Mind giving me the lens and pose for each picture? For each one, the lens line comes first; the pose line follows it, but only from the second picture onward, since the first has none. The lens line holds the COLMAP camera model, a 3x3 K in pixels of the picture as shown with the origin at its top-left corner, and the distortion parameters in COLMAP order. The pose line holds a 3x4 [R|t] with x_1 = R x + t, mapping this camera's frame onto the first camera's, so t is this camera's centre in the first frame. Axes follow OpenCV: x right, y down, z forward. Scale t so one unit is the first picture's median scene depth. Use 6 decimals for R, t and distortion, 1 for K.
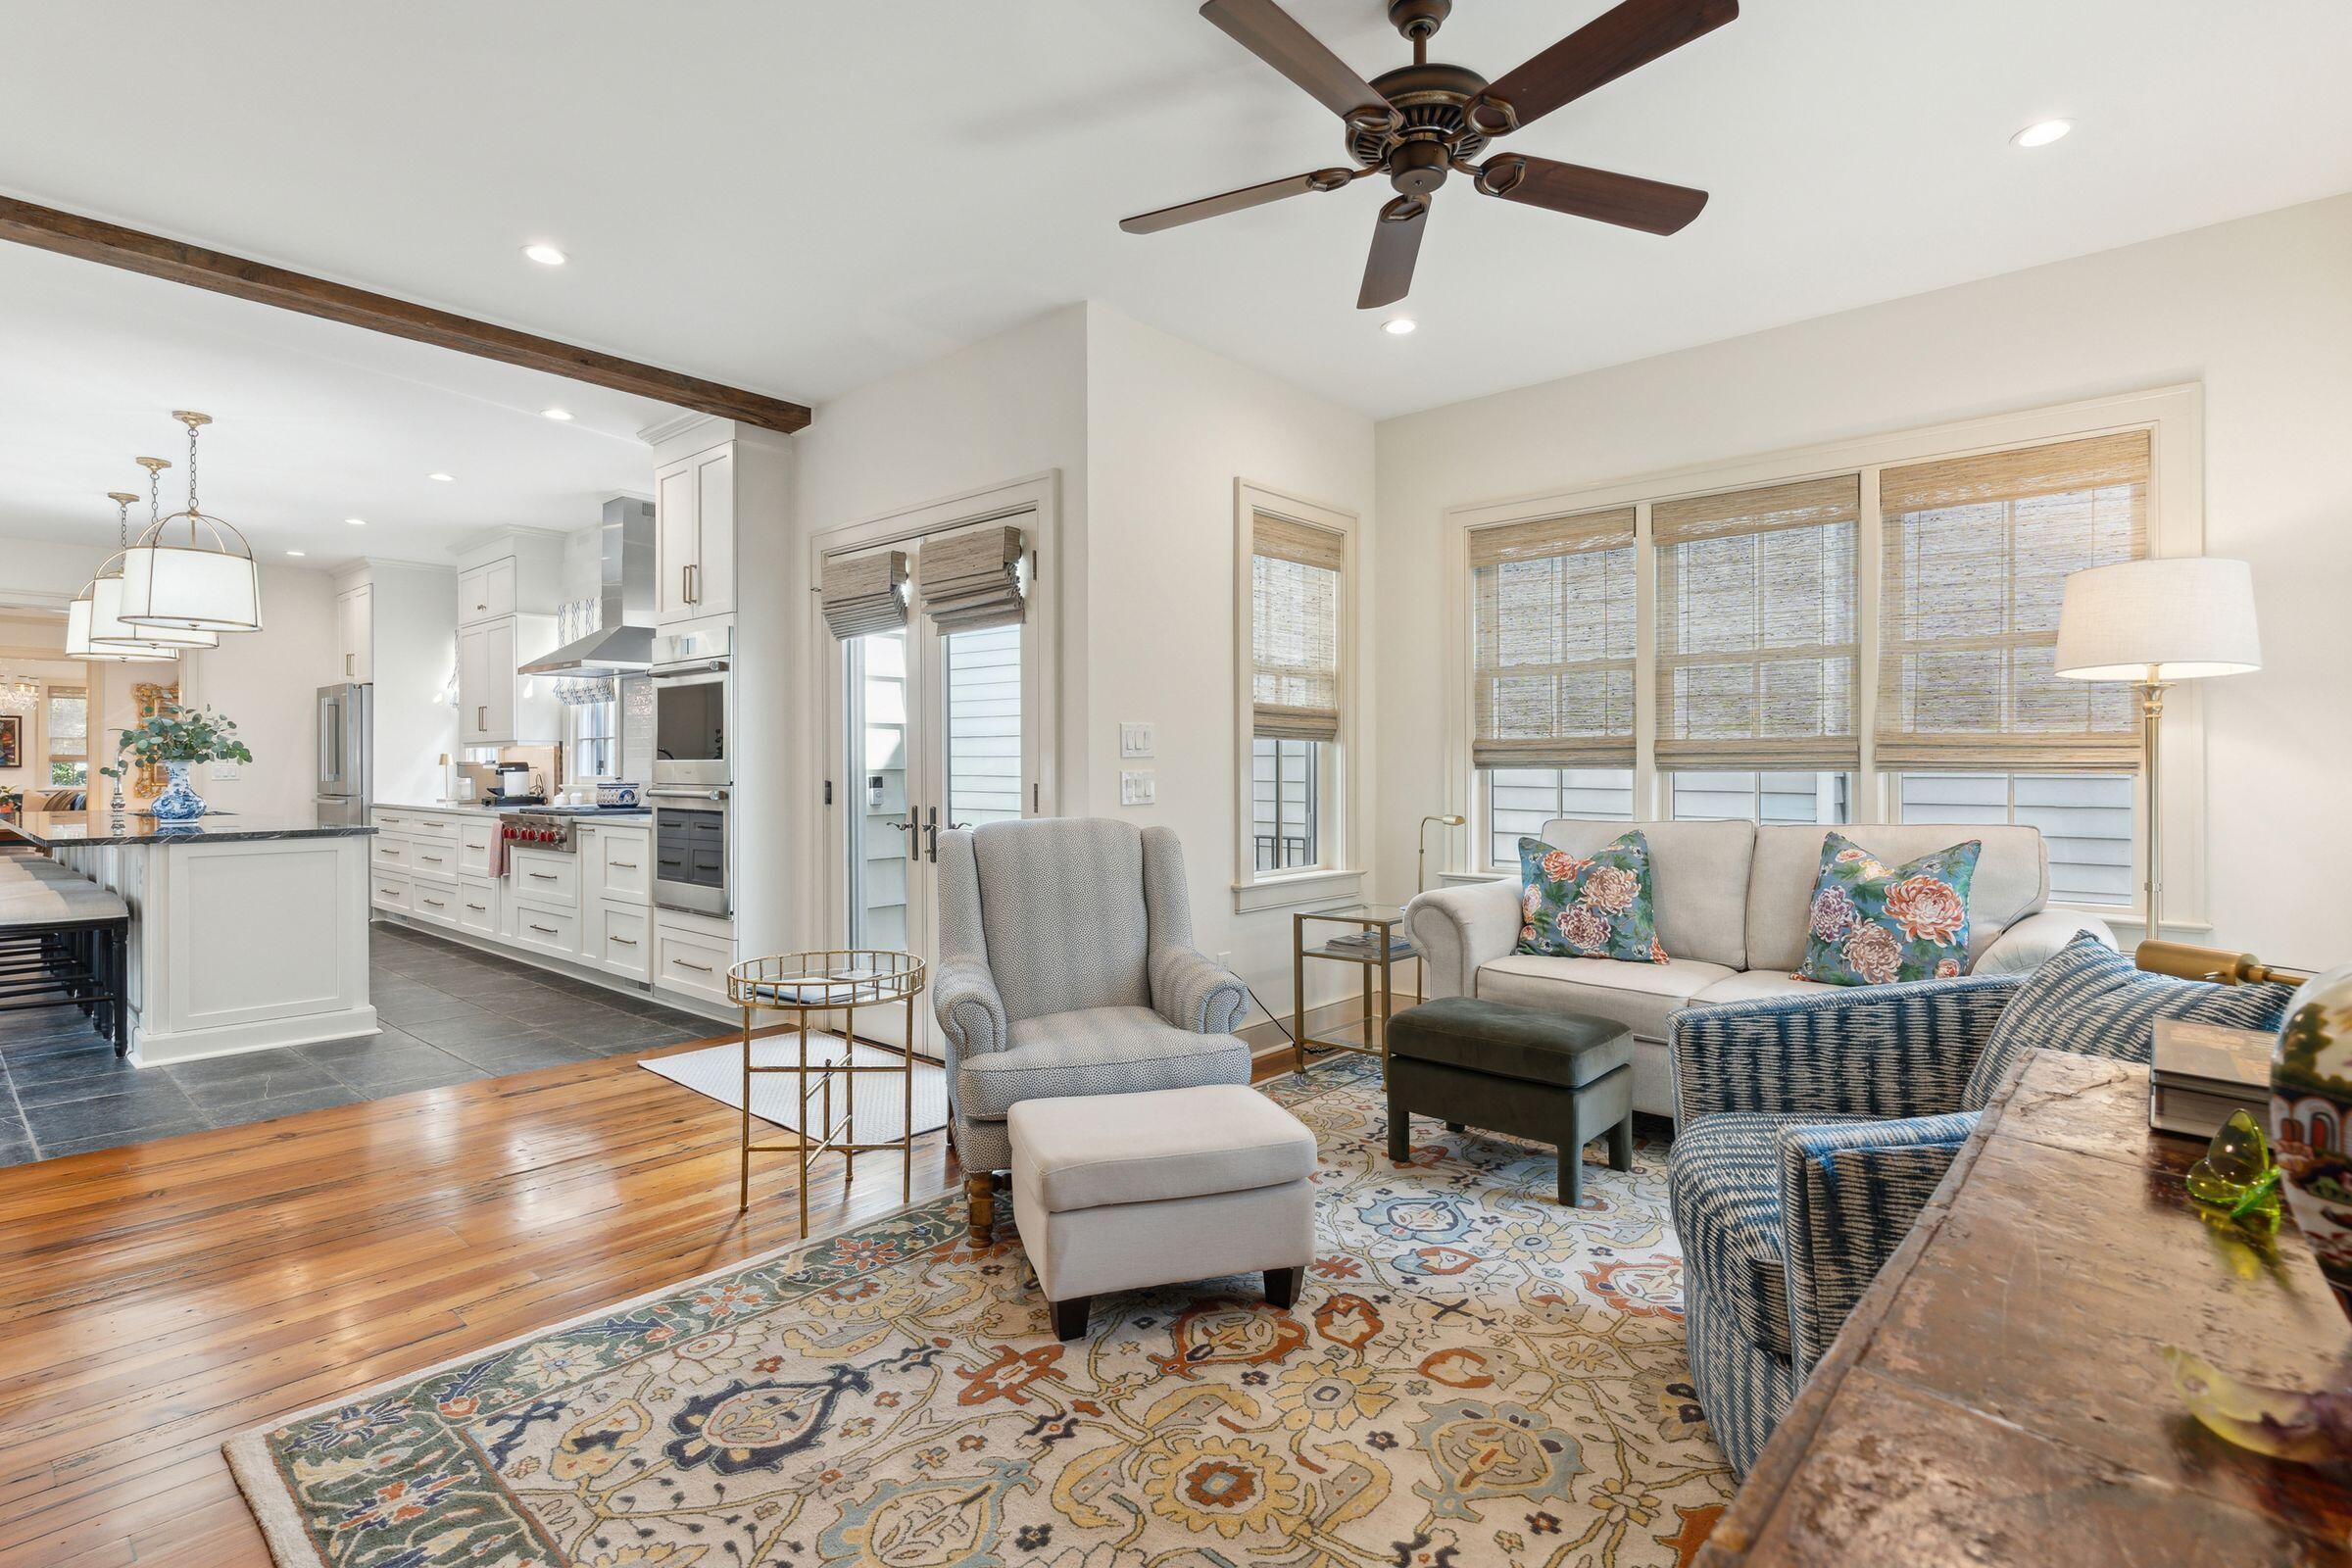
lens RADIAL K [[1136.4, 0, 1182.7], [0, 1136.4, 763.5], [0, 0, 1]] dist [0.001761, 0.000080]
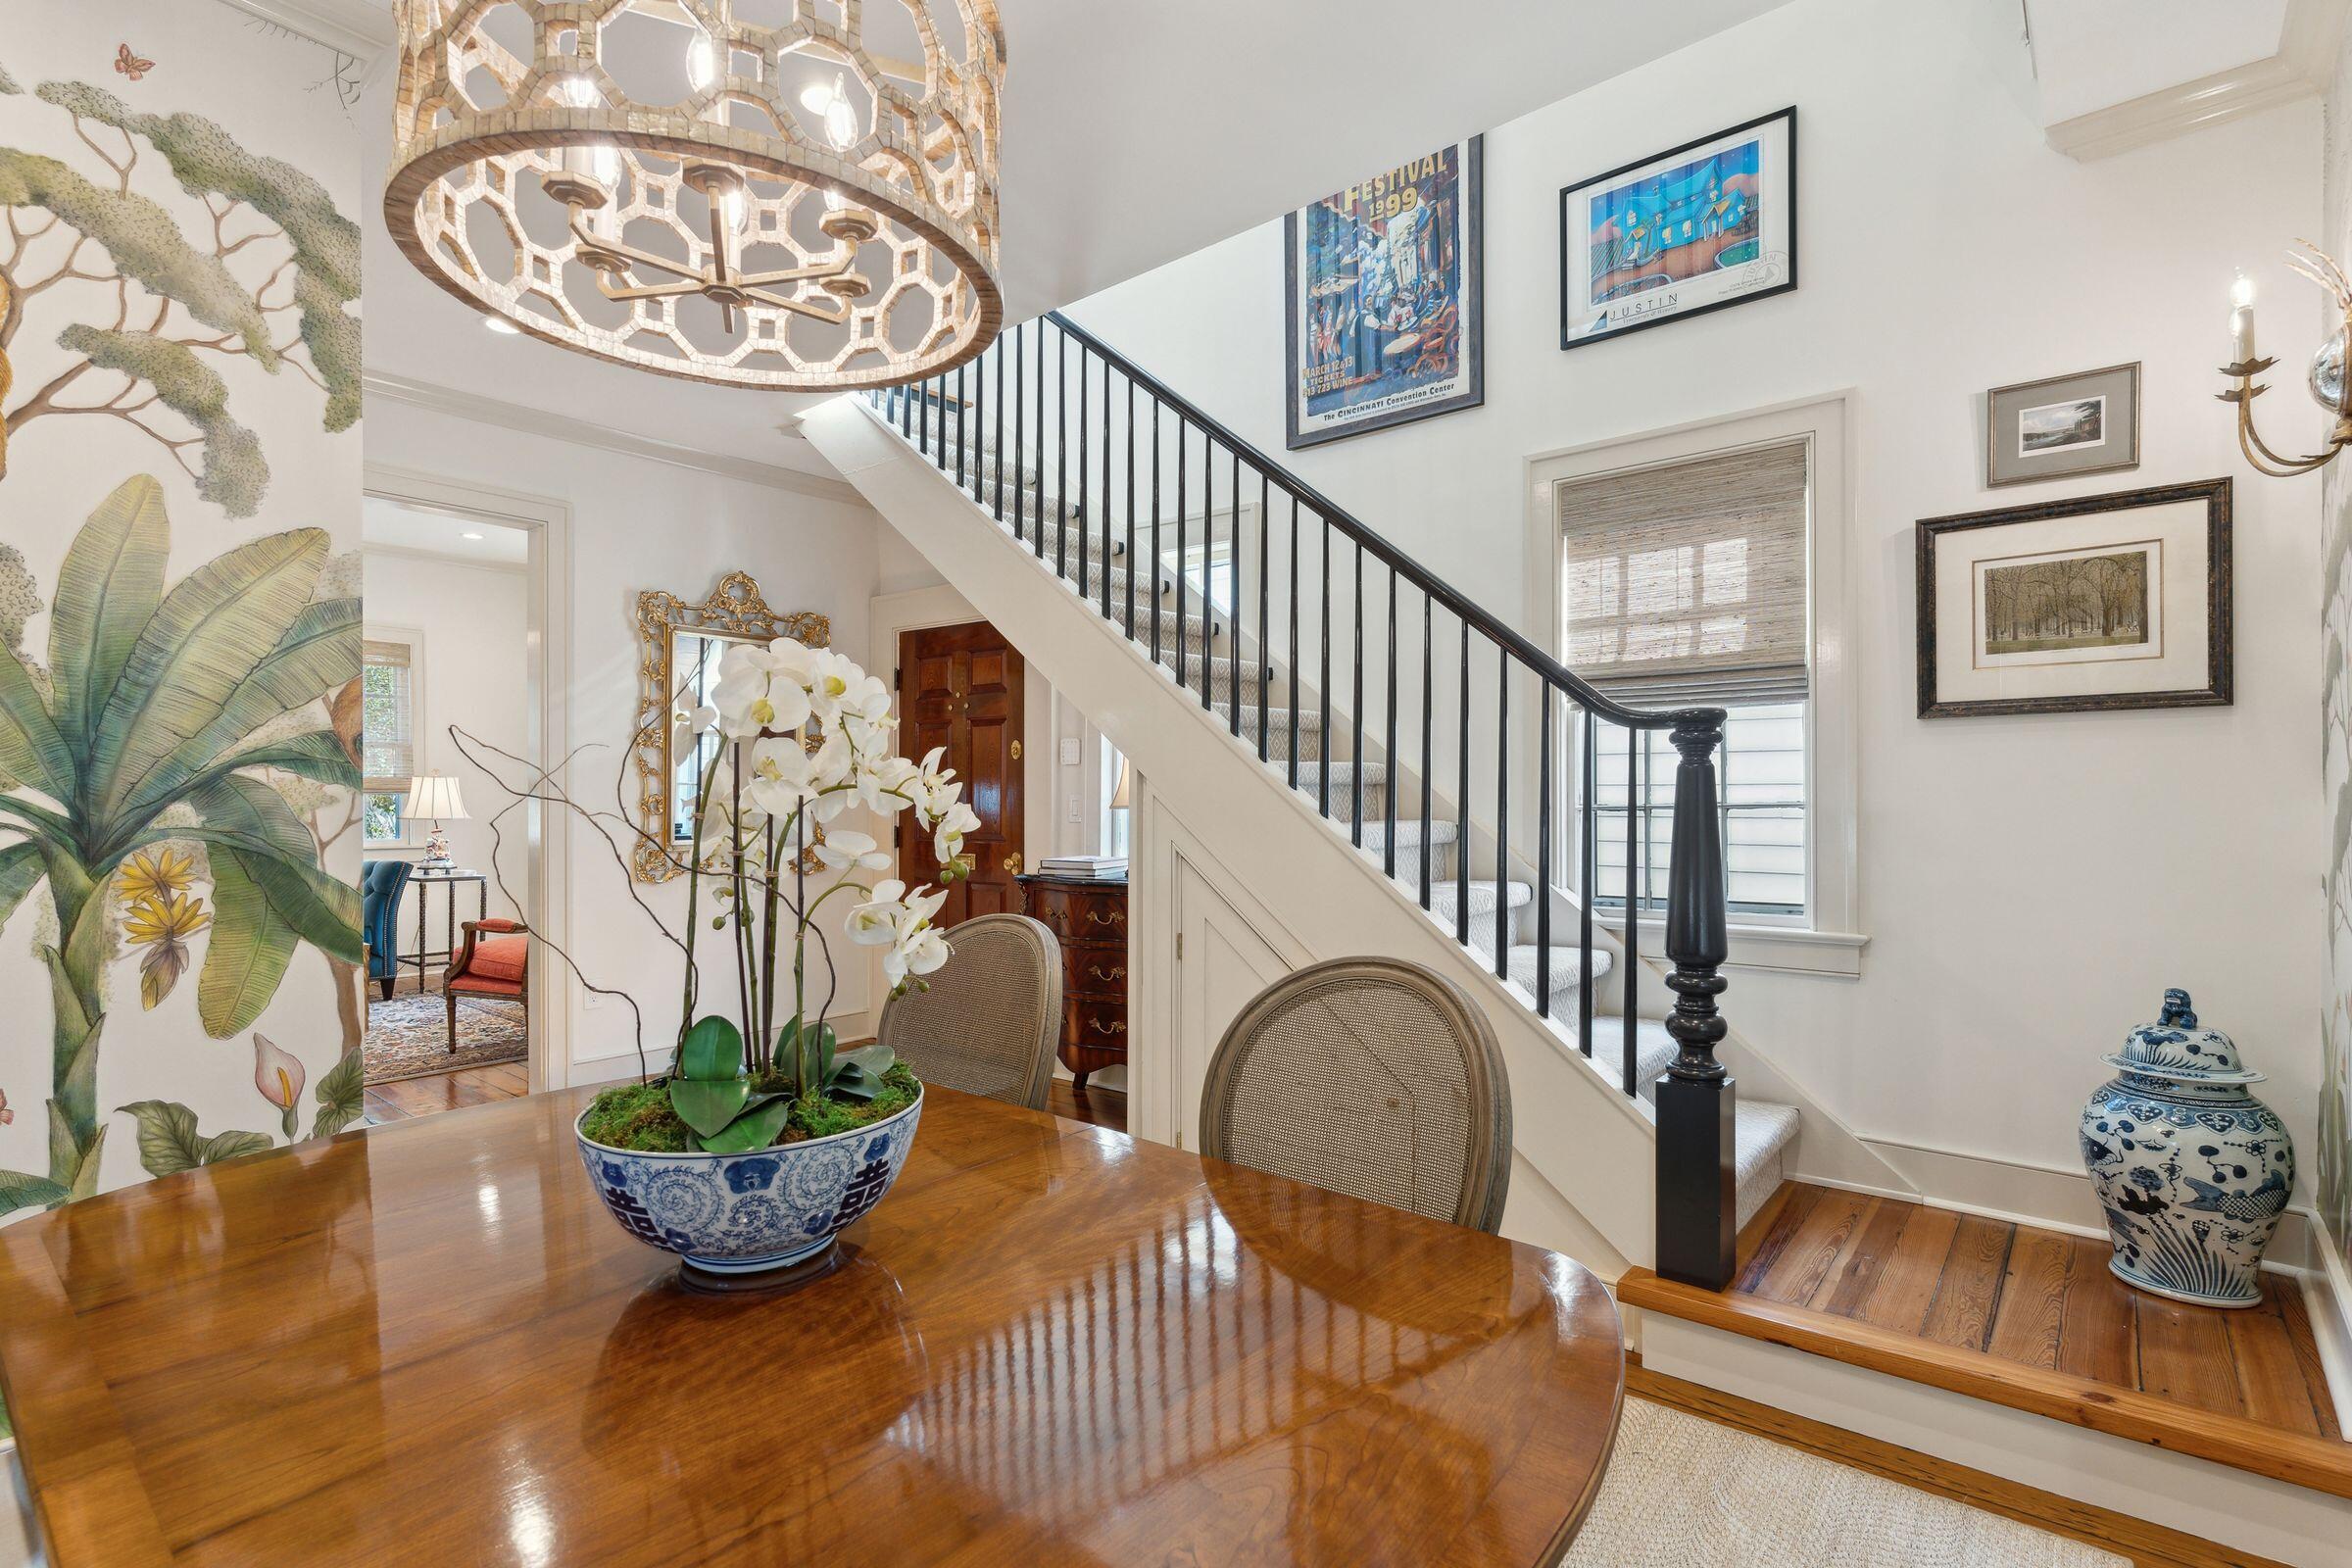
lens RADIAL K [[1138.7, 0, 1150.9], [0, 1138.7, 786.3], [0, 0, 1]] dist [0.001535, -0.000086]
pose [[0.999951, 0.001989, 0.009698, -1.195228], [-0.001890, 0.999946, -0.010209, -0.000044], [-0.009717, 0.010191, 0.999901, 0.975292]]
